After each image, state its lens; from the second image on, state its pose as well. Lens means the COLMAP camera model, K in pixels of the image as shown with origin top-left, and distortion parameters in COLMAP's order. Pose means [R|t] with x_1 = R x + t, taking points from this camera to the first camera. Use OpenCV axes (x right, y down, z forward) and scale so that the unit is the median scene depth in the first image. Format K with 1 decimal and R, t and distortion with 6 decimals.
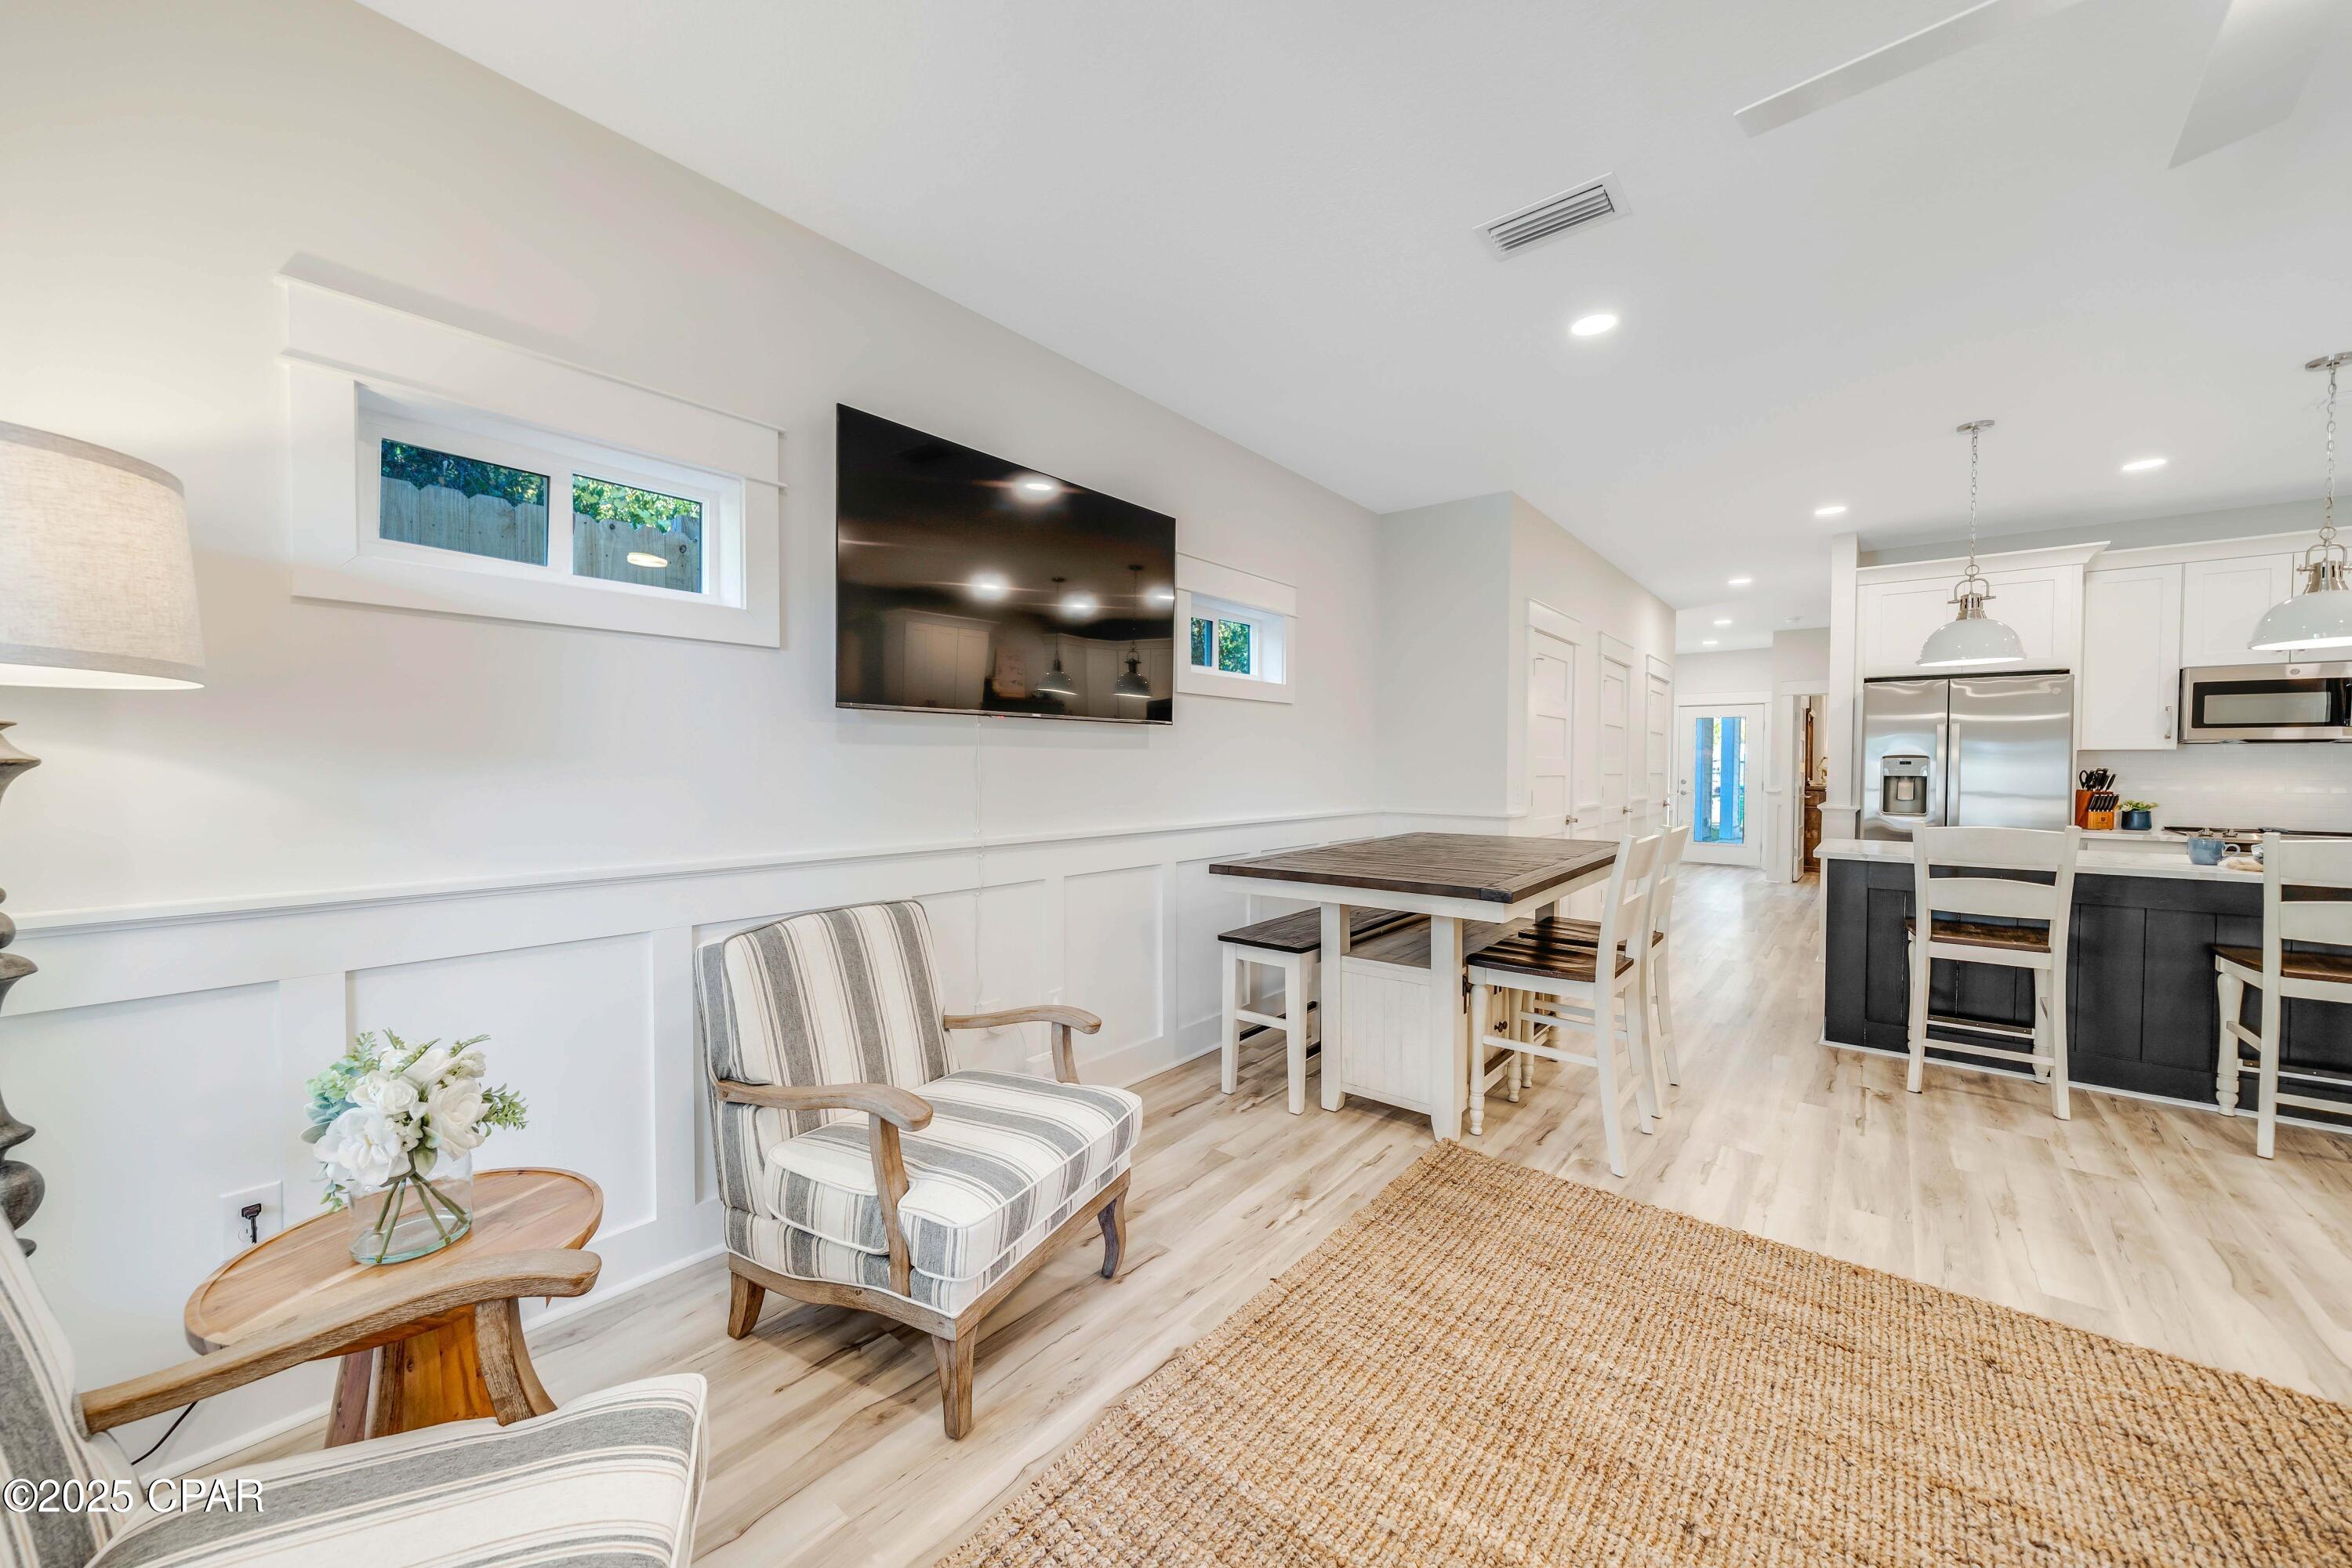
lens RADIAL K [[850.6, 0, 1176.0], [0, 850.6, 784.0], [0, 0, 1]] dist [0.001510, -0.001448]
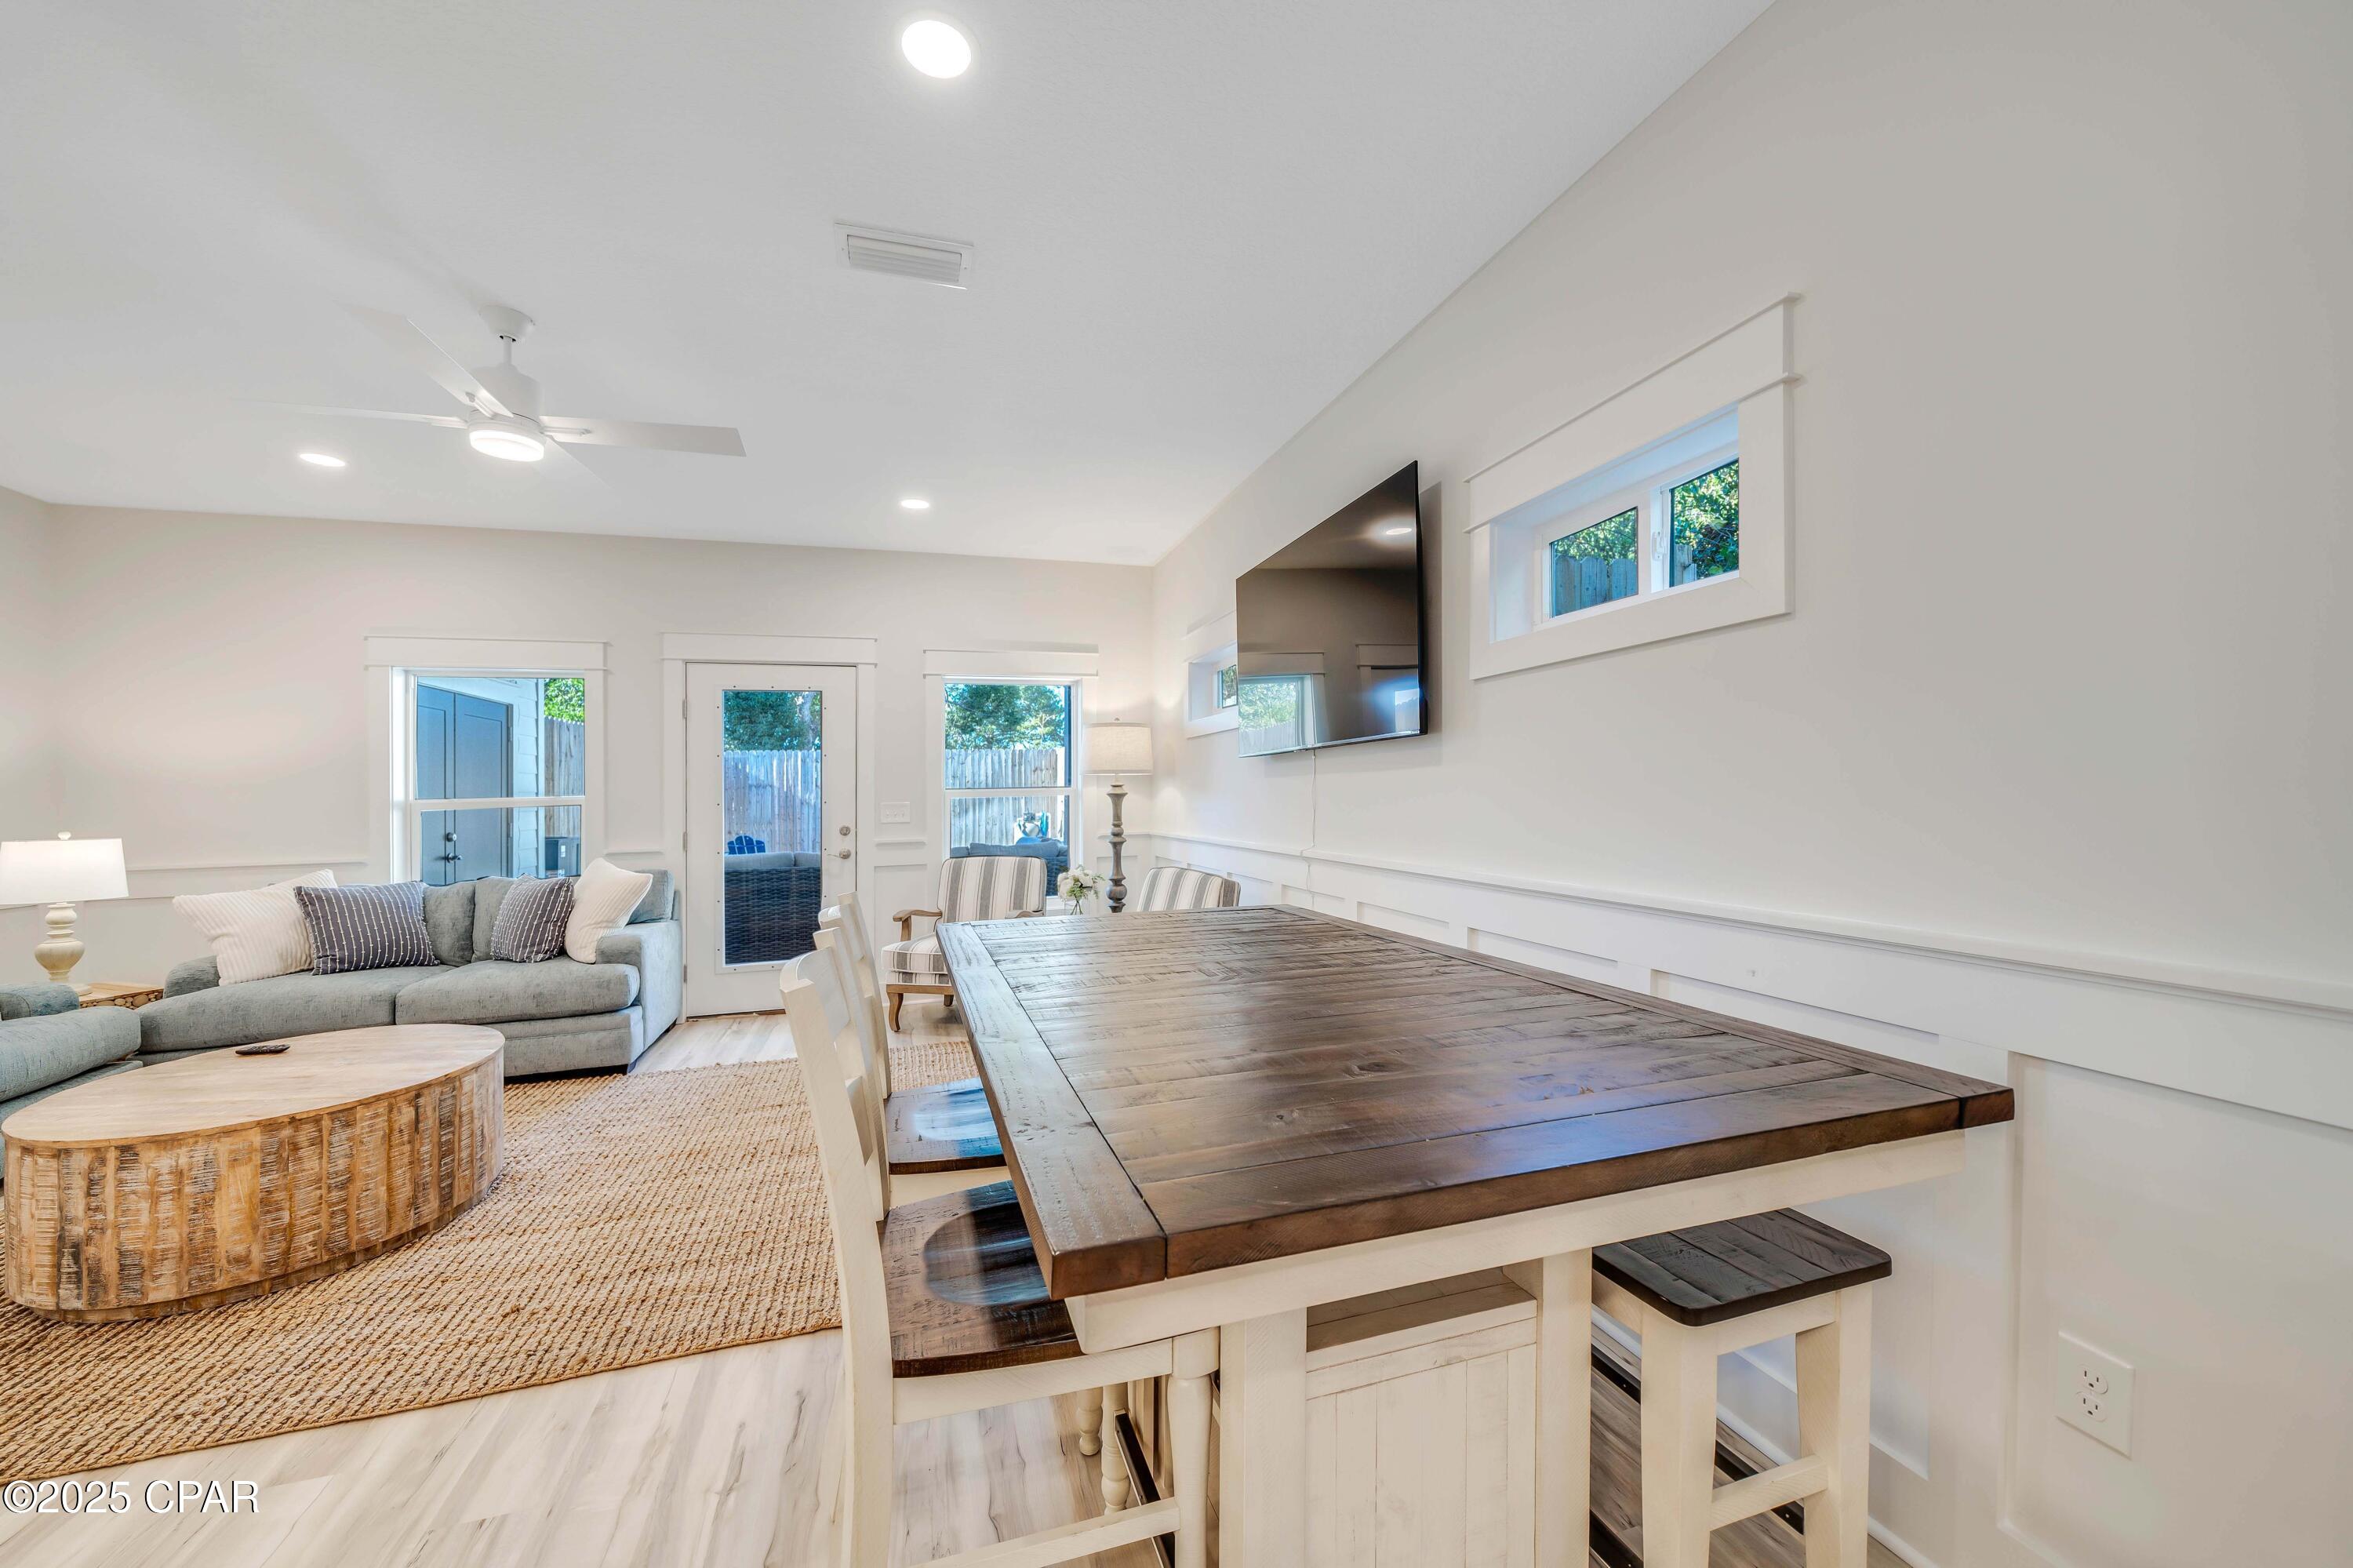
lens RADIAL K [[849.1, 0, 1156.1], [0, 849.1, 796.6], [0, 0, 1]] dist [-0.000684, -0.000097]
pose [[-0.547214, 0.008560, -0.836949, 1.080102], [-0.006111, 0.999880, 0.014222, -0.037411], [0.836971, 0.012897, -0.547096, 1.770060]]
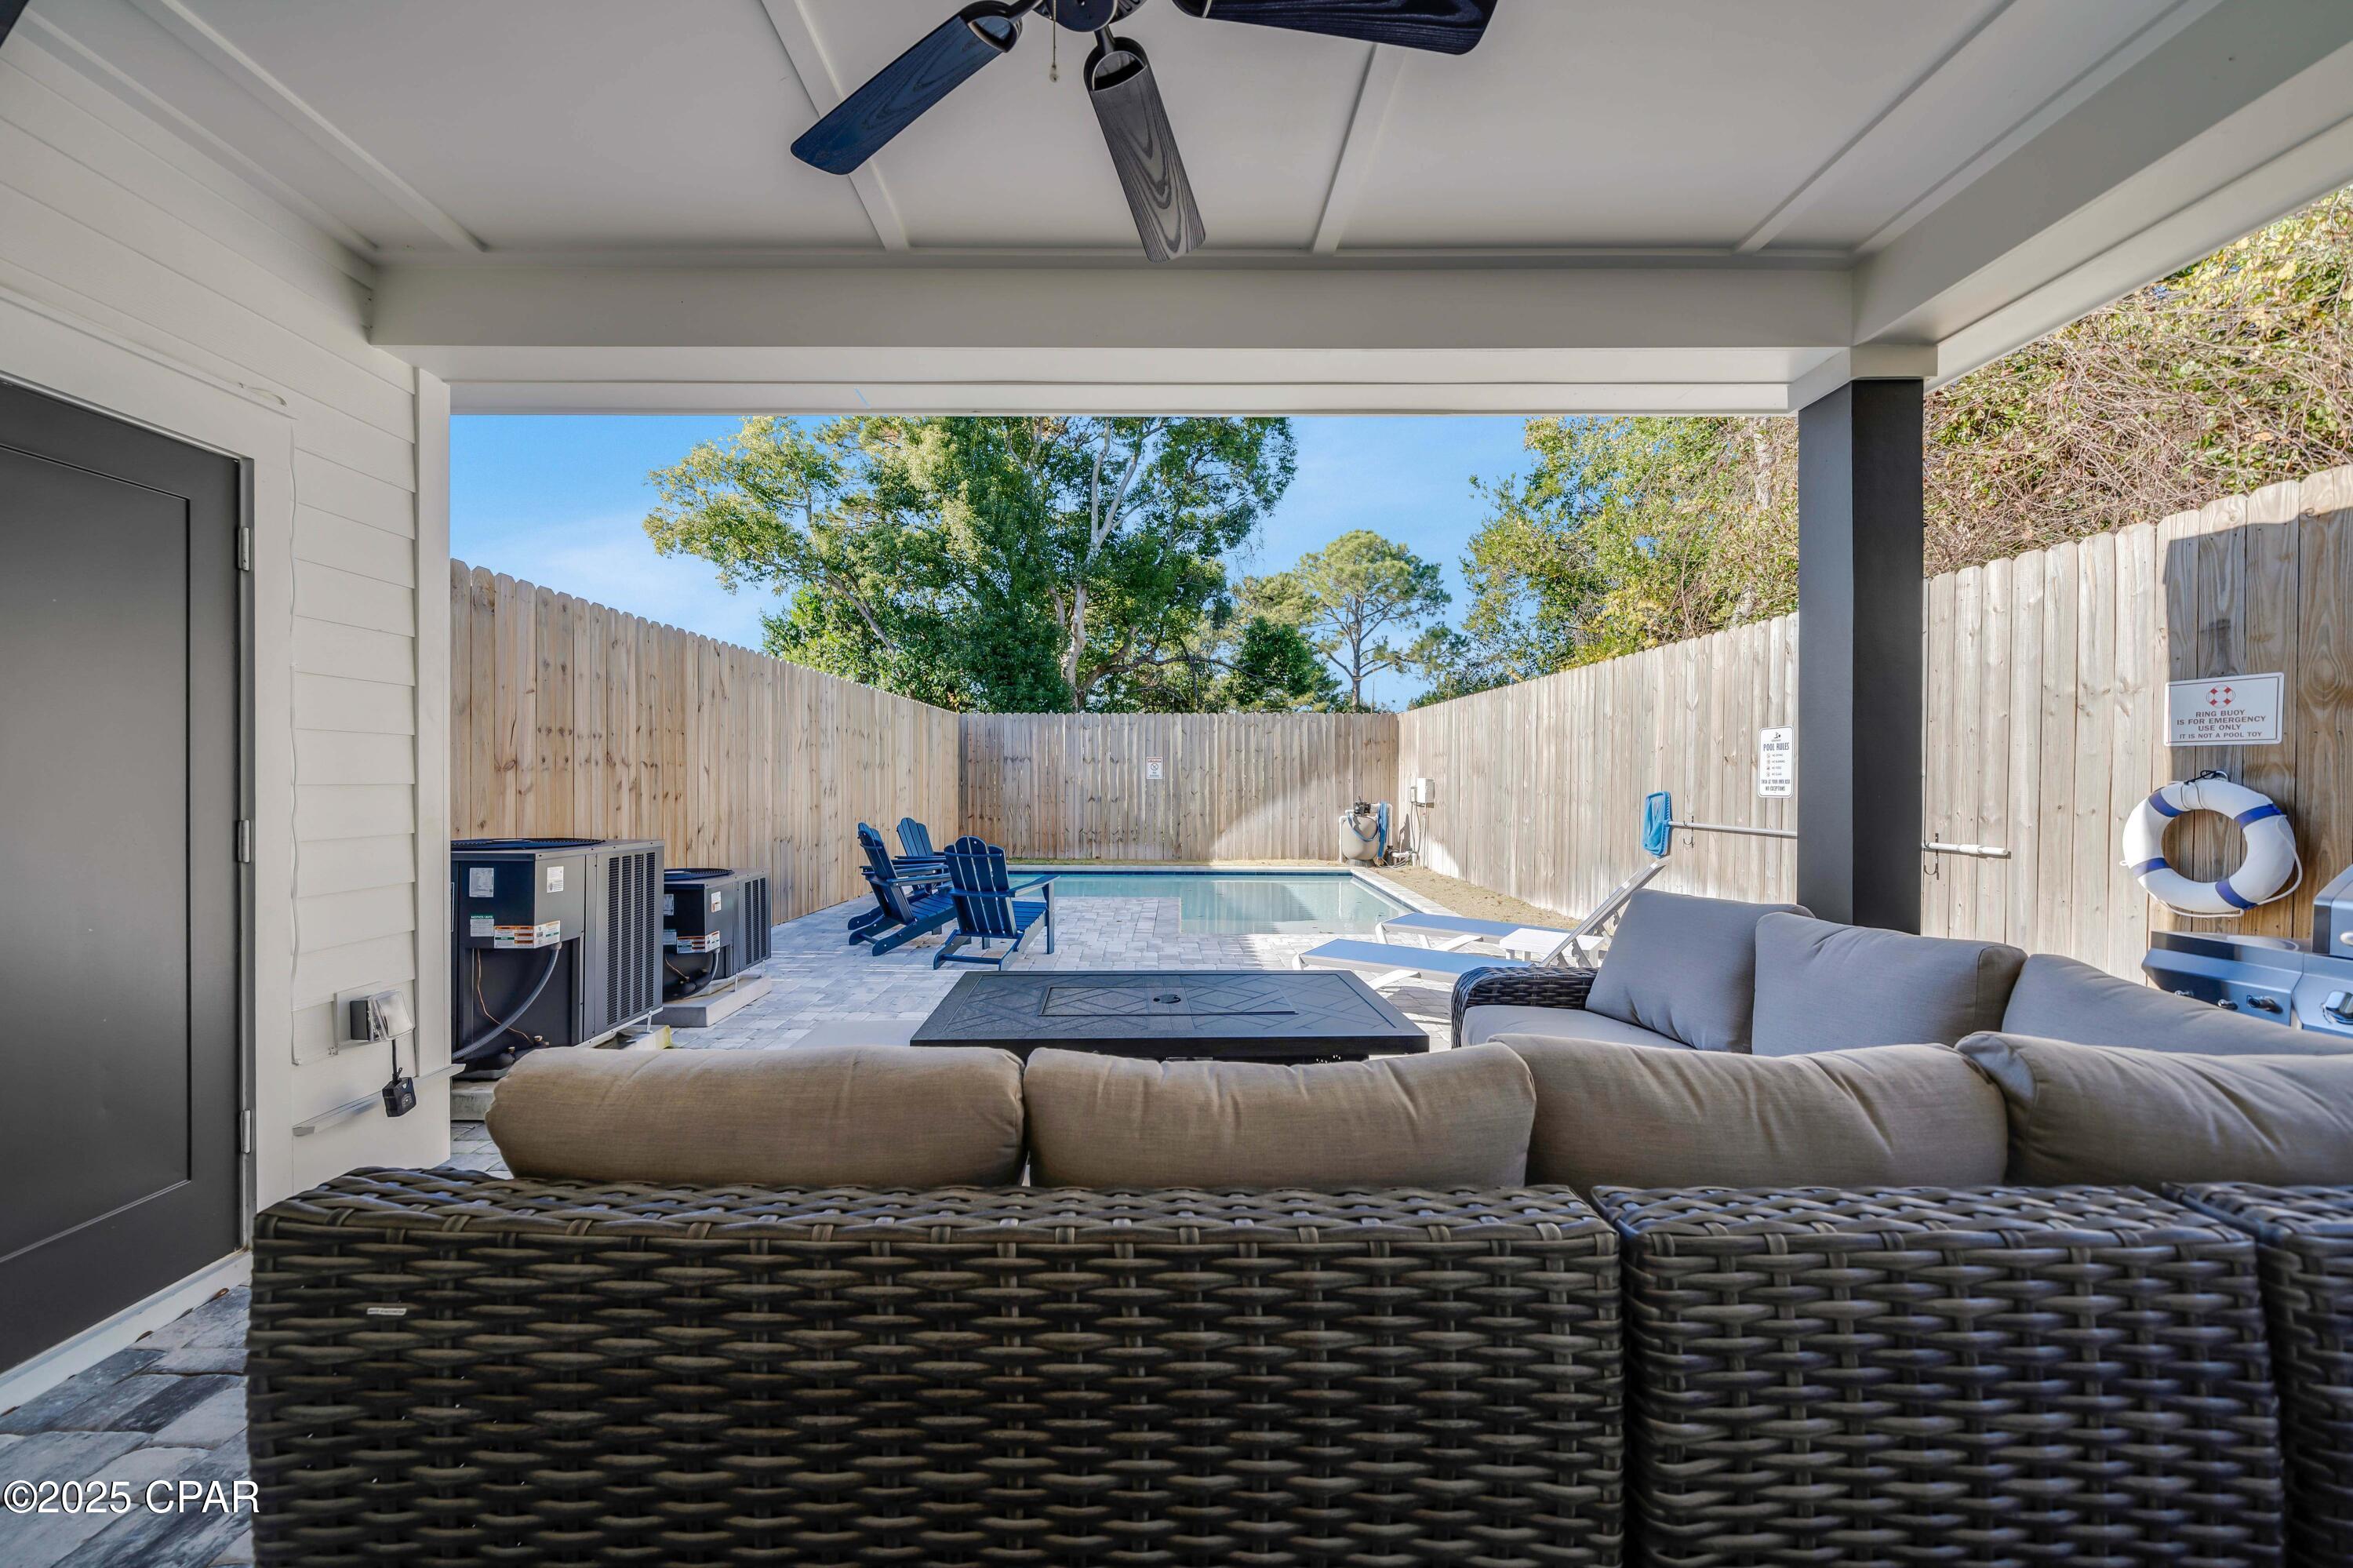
lens RADIAL K [[841.1, 0, 1163.2], [0, 841.1, 785.3], [0, 0, 1]] dist [-0.008699, 0.000039]
pose [[-0.756318, -0.000669, -0.654204, -0.262361], [-0.021973, 0.999461, 0.024381, 0.014554], [0.653835, 0.032814, -0.755925, -0.208466]]
